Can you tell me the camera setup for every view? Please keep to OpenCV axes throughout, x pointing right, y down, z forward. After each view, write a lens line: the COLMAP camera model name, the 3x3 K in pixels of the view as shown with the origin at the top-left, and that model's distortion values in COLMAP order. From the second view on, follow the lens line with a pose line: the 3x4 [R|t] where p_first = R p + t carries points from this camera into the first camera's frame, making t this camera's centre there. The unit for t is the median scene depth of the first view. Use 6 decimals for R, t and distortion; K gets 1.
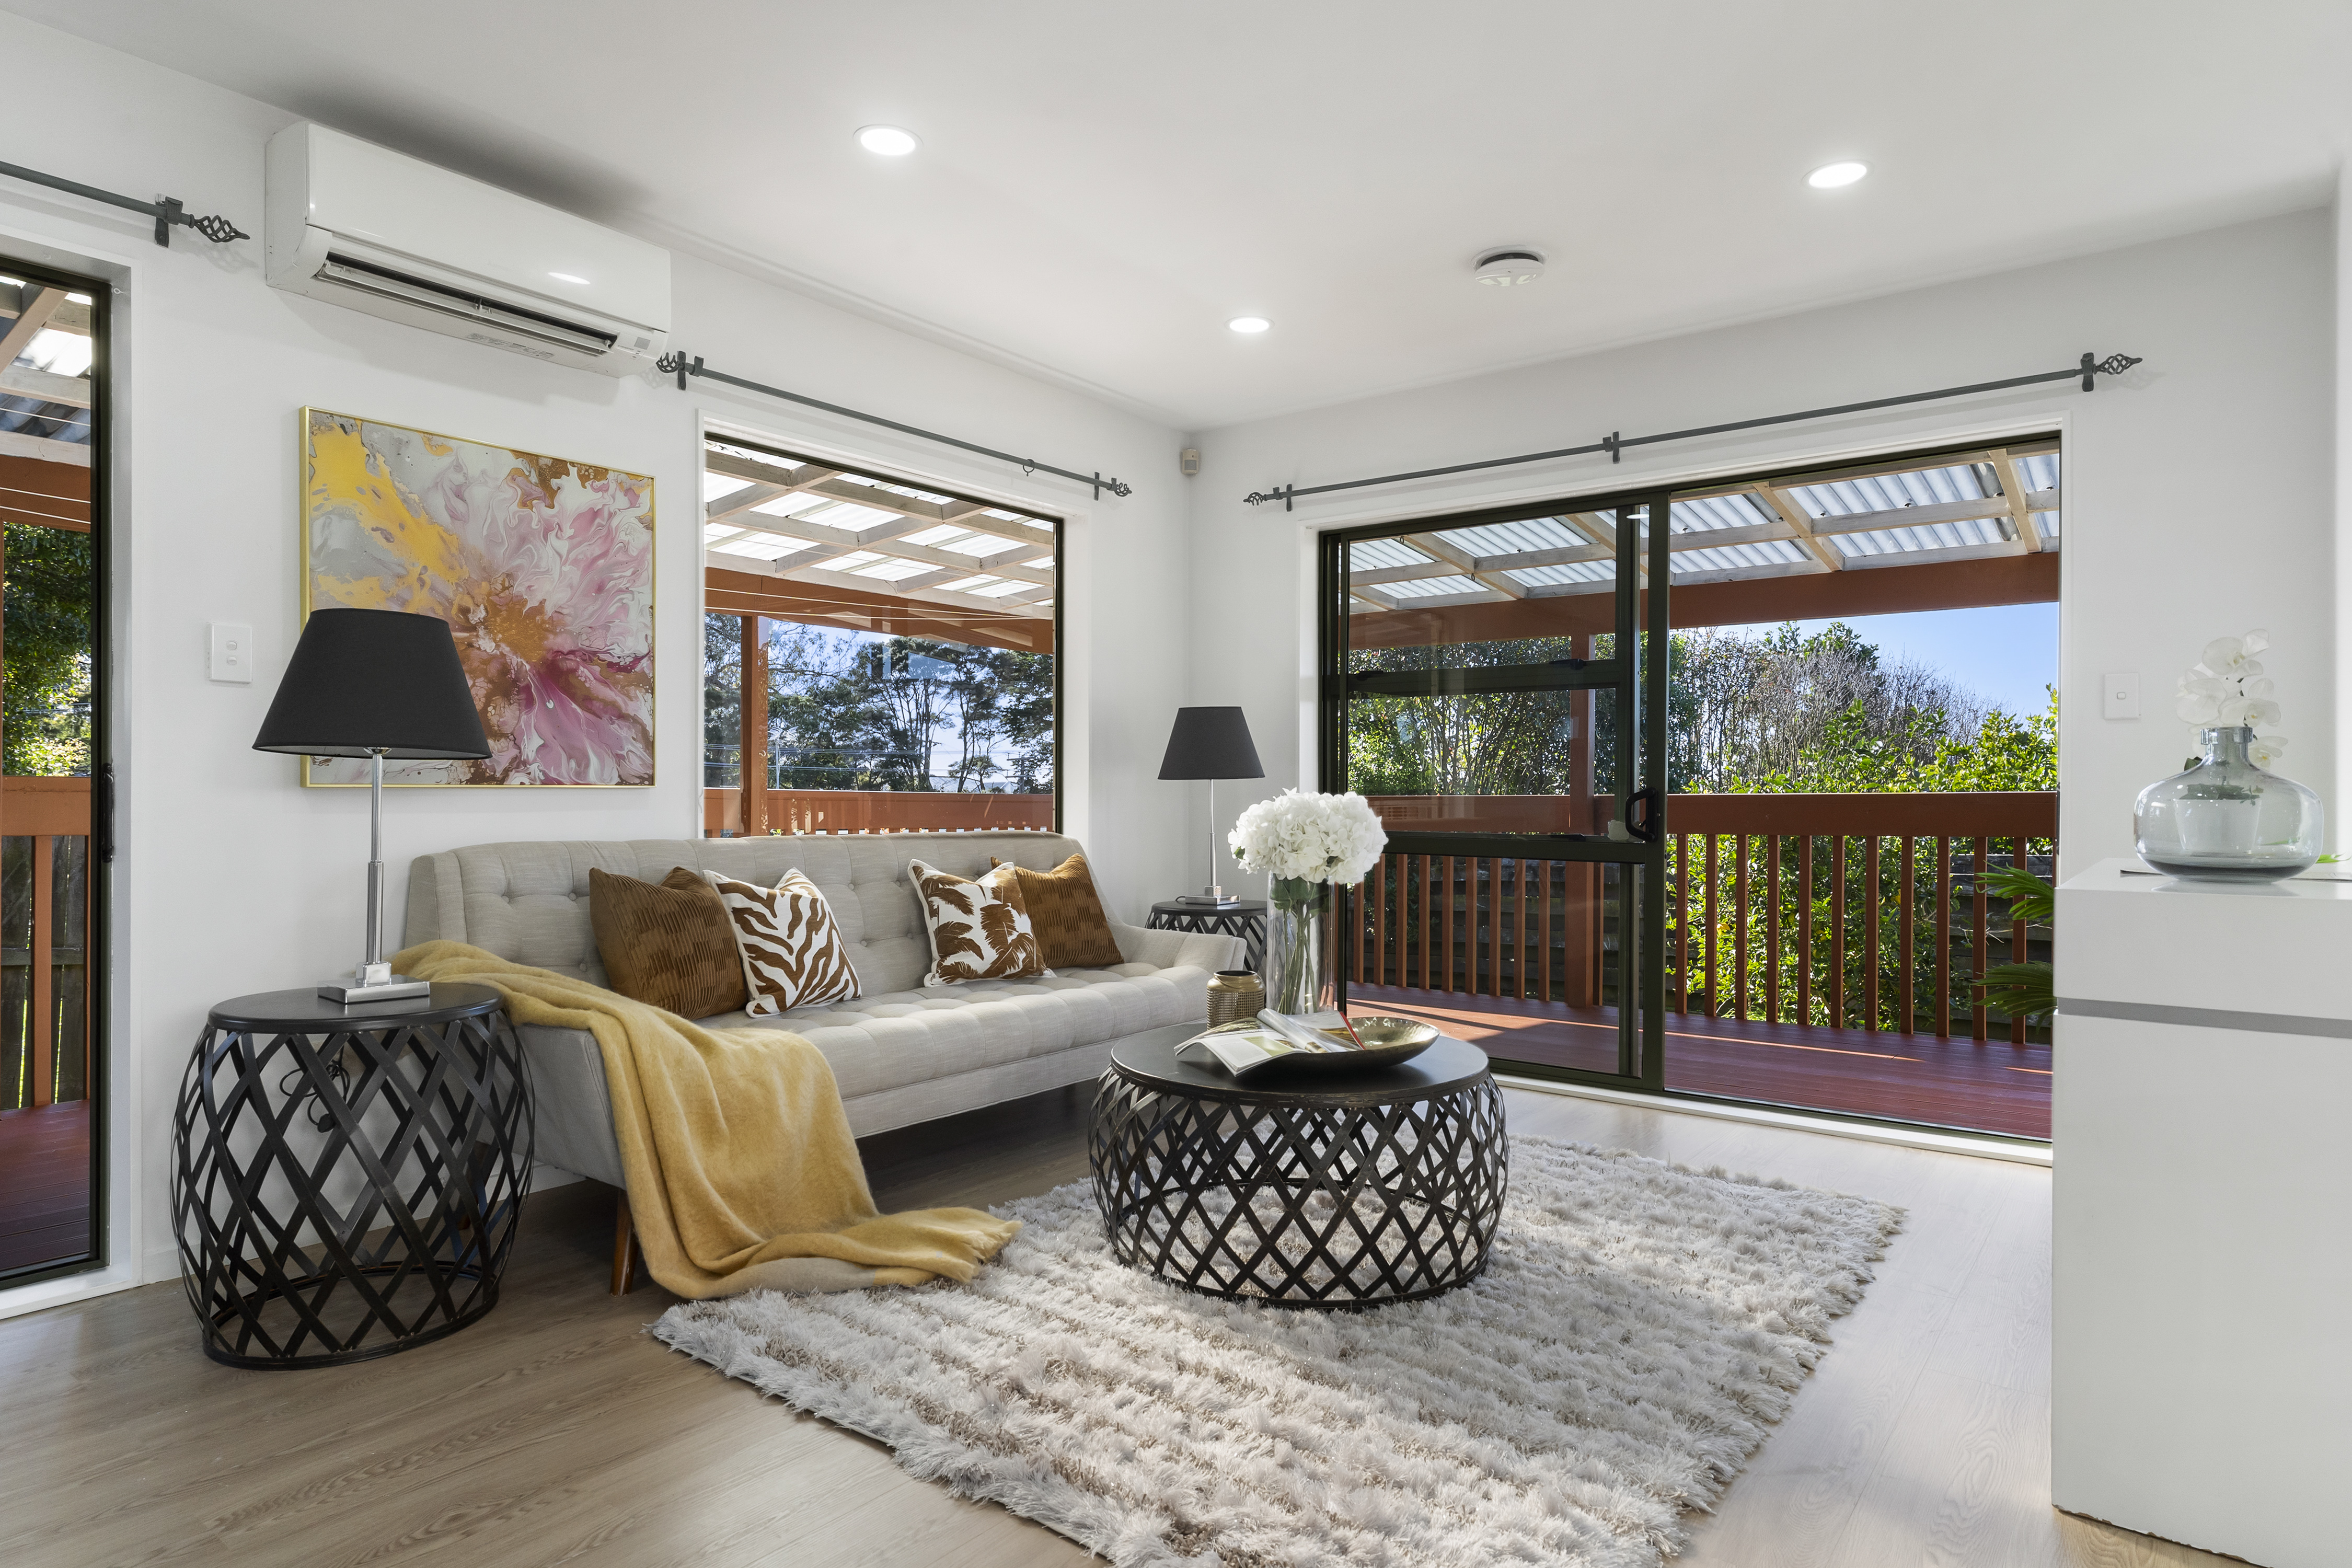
lens RADIAL K [[1359.8, 0, 1177.3], [0, 1359.8, 807.5], [0, 0, 1]] dist [-0.000362, 0.000211]
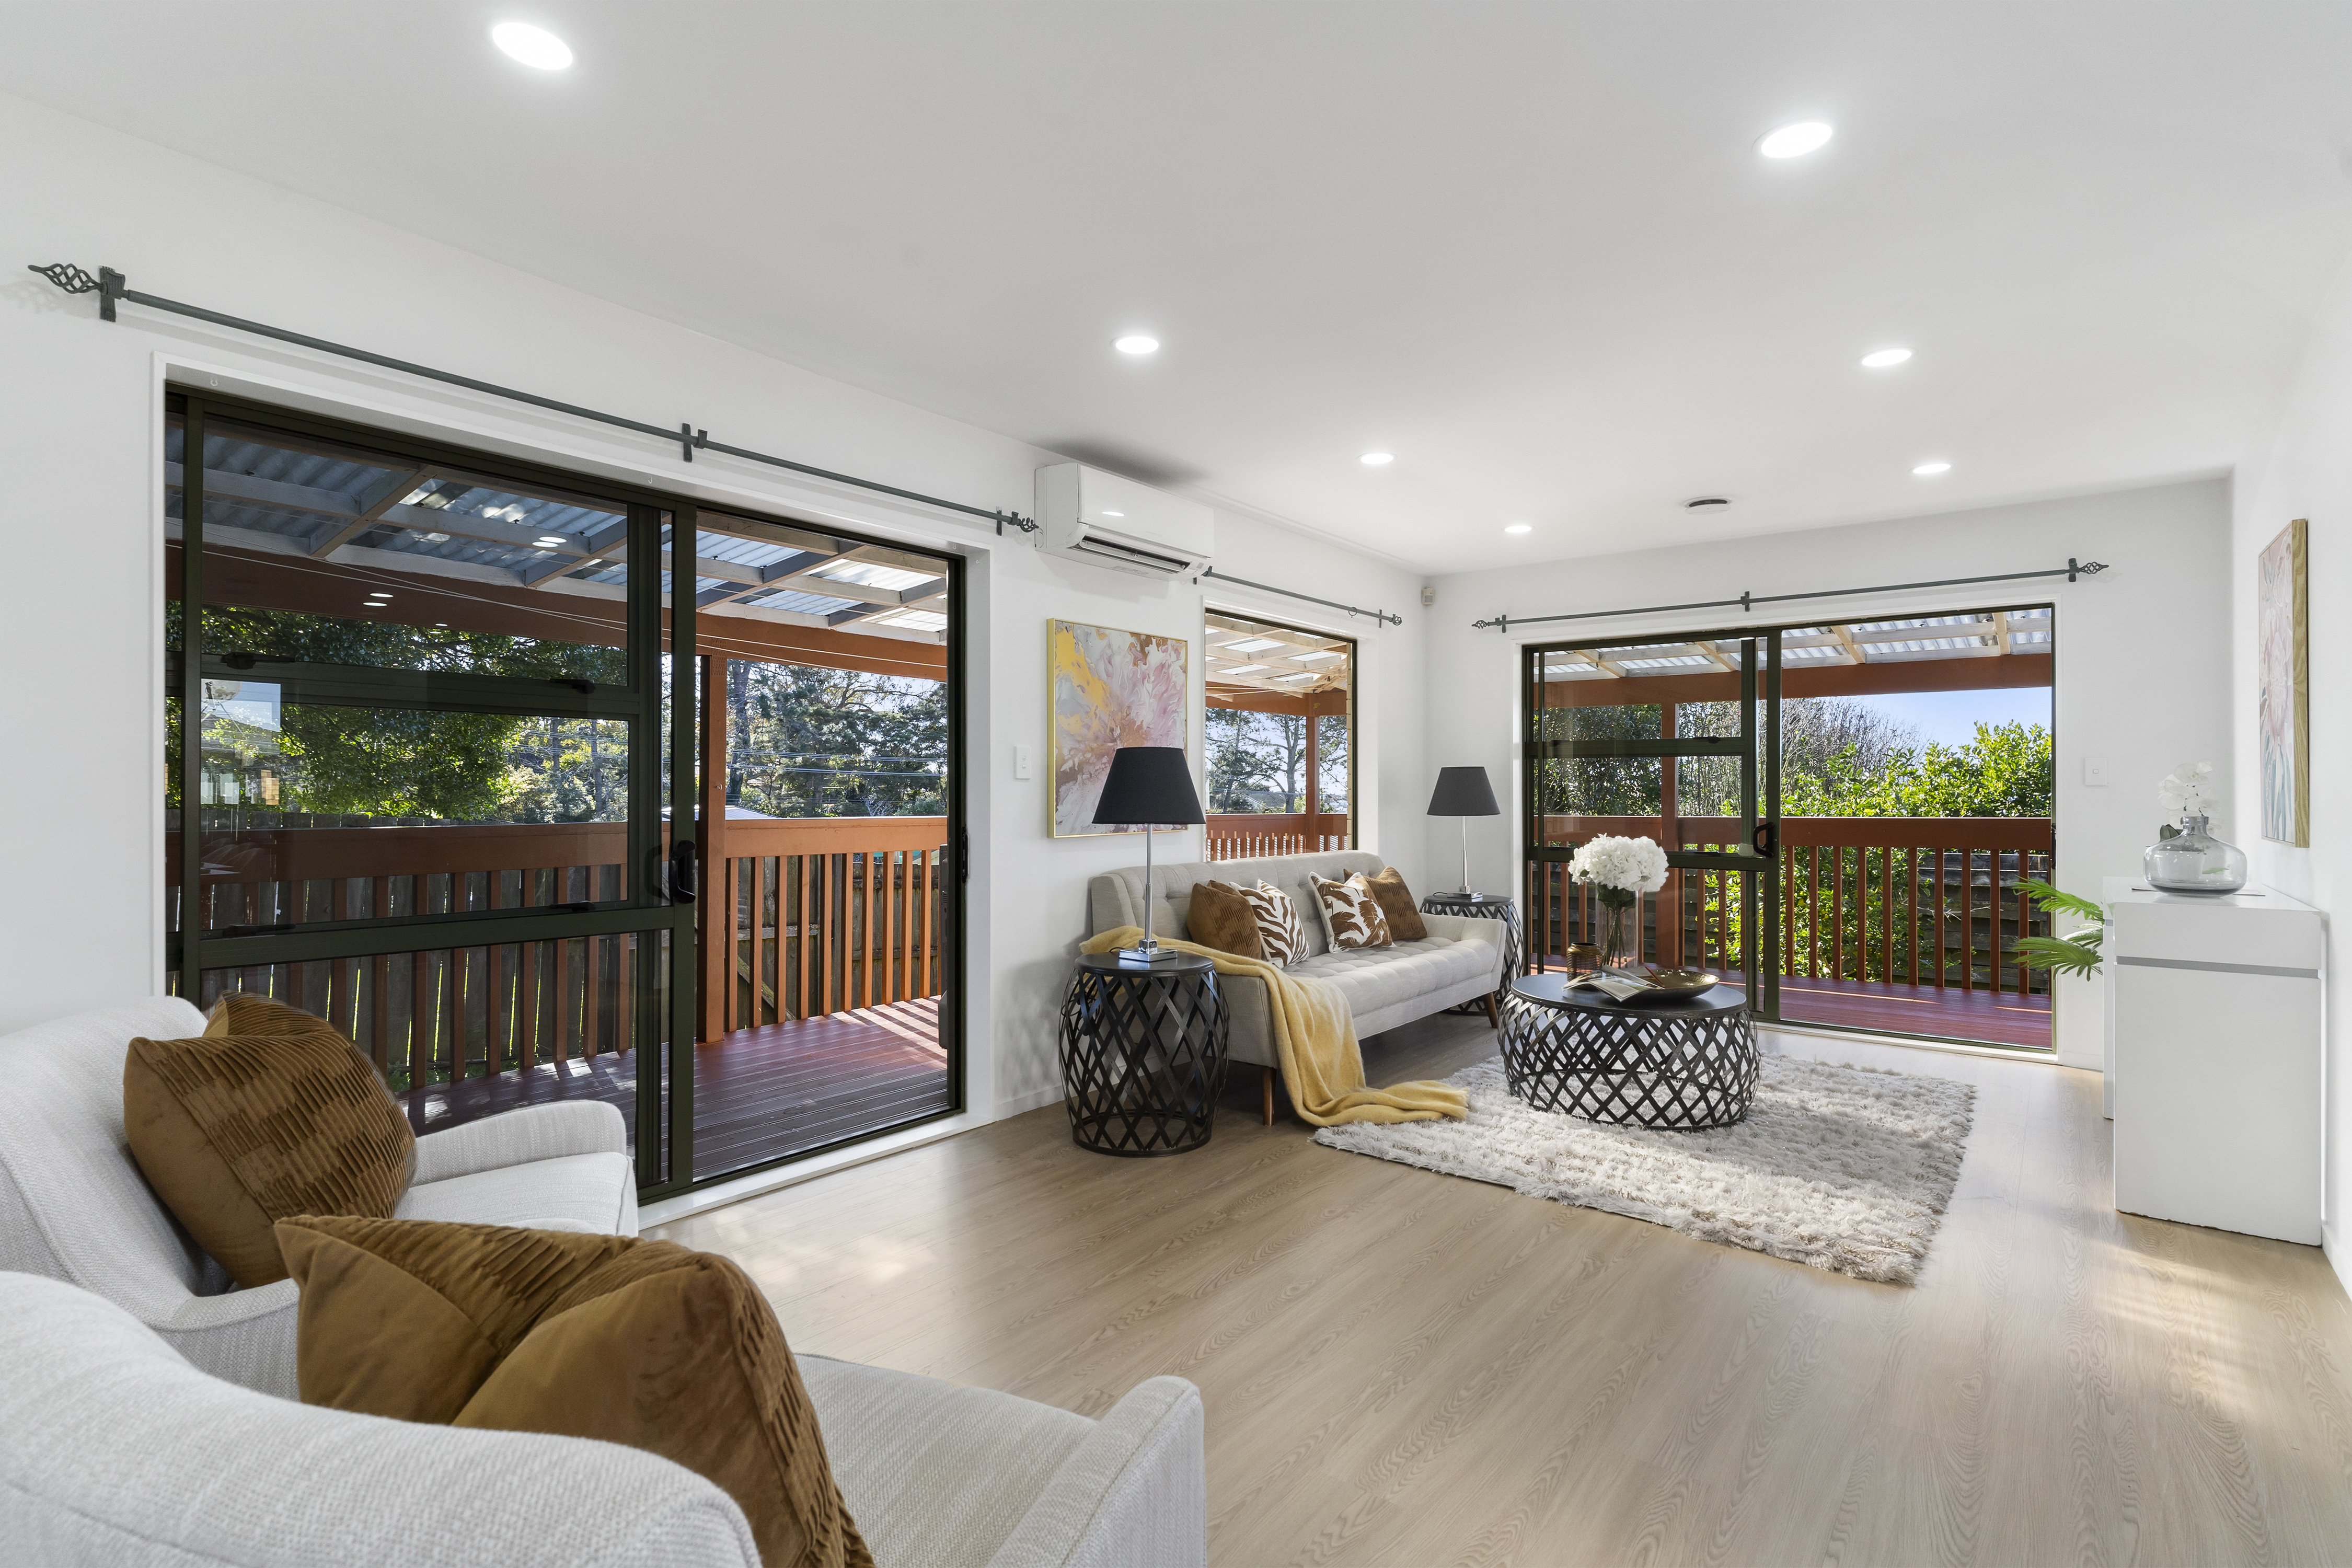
lens RADIAL K [[1150.8, 0, 1176.5], [0, 1150.8, 797.2], [0, 0, 1]] dist [0.001866, 0.000639]
pose [[0.999941, -0.003224, -0.010360, -0.413277], [0.003179, 0.999985, -0.004442, -0.052615], [0.010374, 0.004409, 0.999936, -0.410525]]
